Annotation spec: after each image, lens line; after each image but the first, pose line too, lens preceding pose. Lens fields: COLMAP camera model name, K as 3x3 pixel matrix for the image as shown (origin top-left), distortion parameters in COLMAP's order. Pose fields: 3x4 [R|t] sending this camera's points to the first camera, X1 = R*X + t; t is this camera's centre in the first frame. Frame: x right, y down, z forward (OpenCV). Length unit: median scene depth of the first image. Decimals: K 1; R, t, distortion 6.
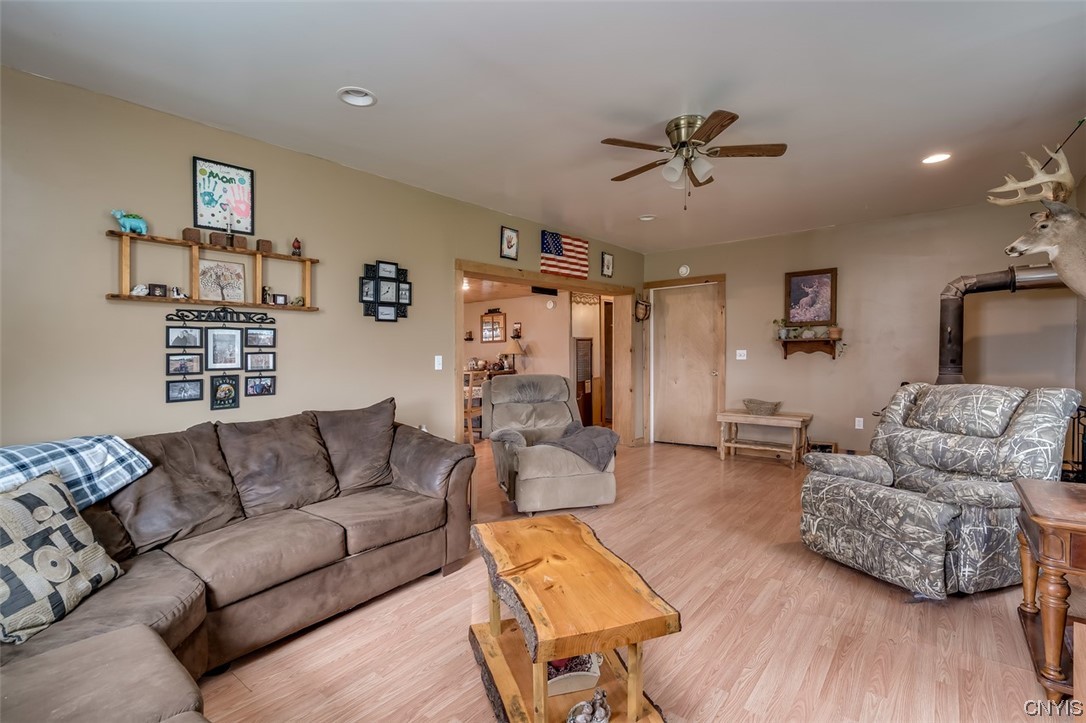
lens RADIAL K [[474.3, 0, 545.7], [0, 474.3, 386.7], [0, 0, 1]] dist [0.000406, 0.000013]
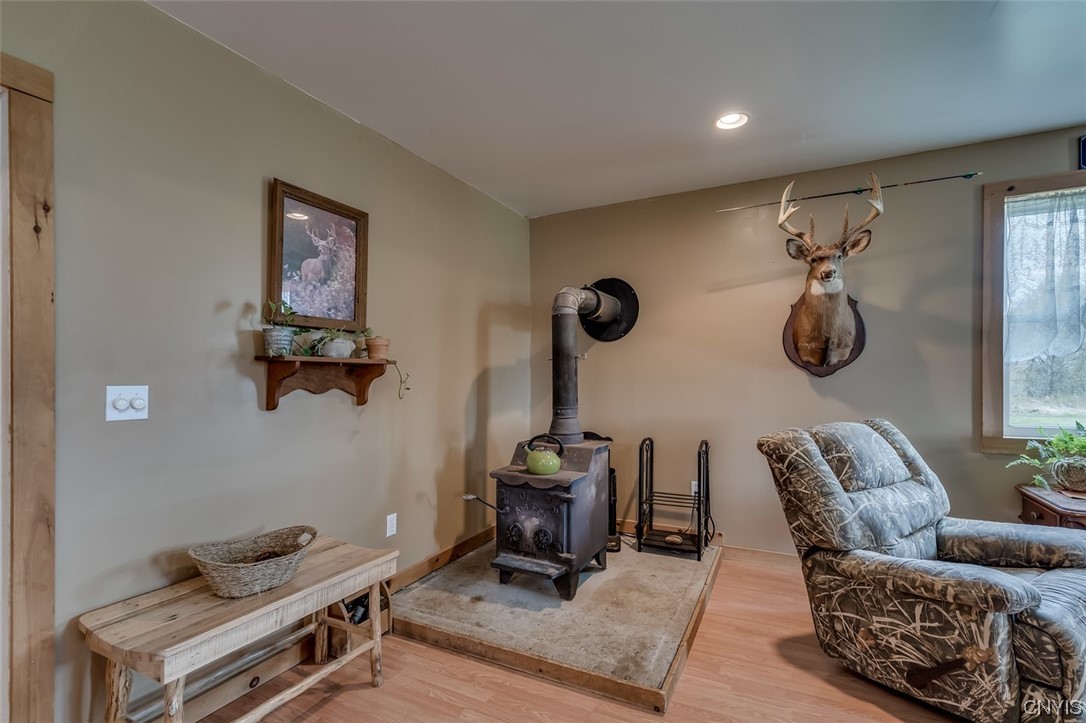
lens RADIAL K [[501.2, 0, 544.9], [0, 501.2, 371.8], [0, 0, 1]] dist [0.003962, 0.000520]
pose [[-0.227471, 0.031511, 0.973275, 0.082194], [0.084002, 0.996386, -0.012627, -0.068495], [-0.970155, 0.078885, -0.229296, 0.926828]]
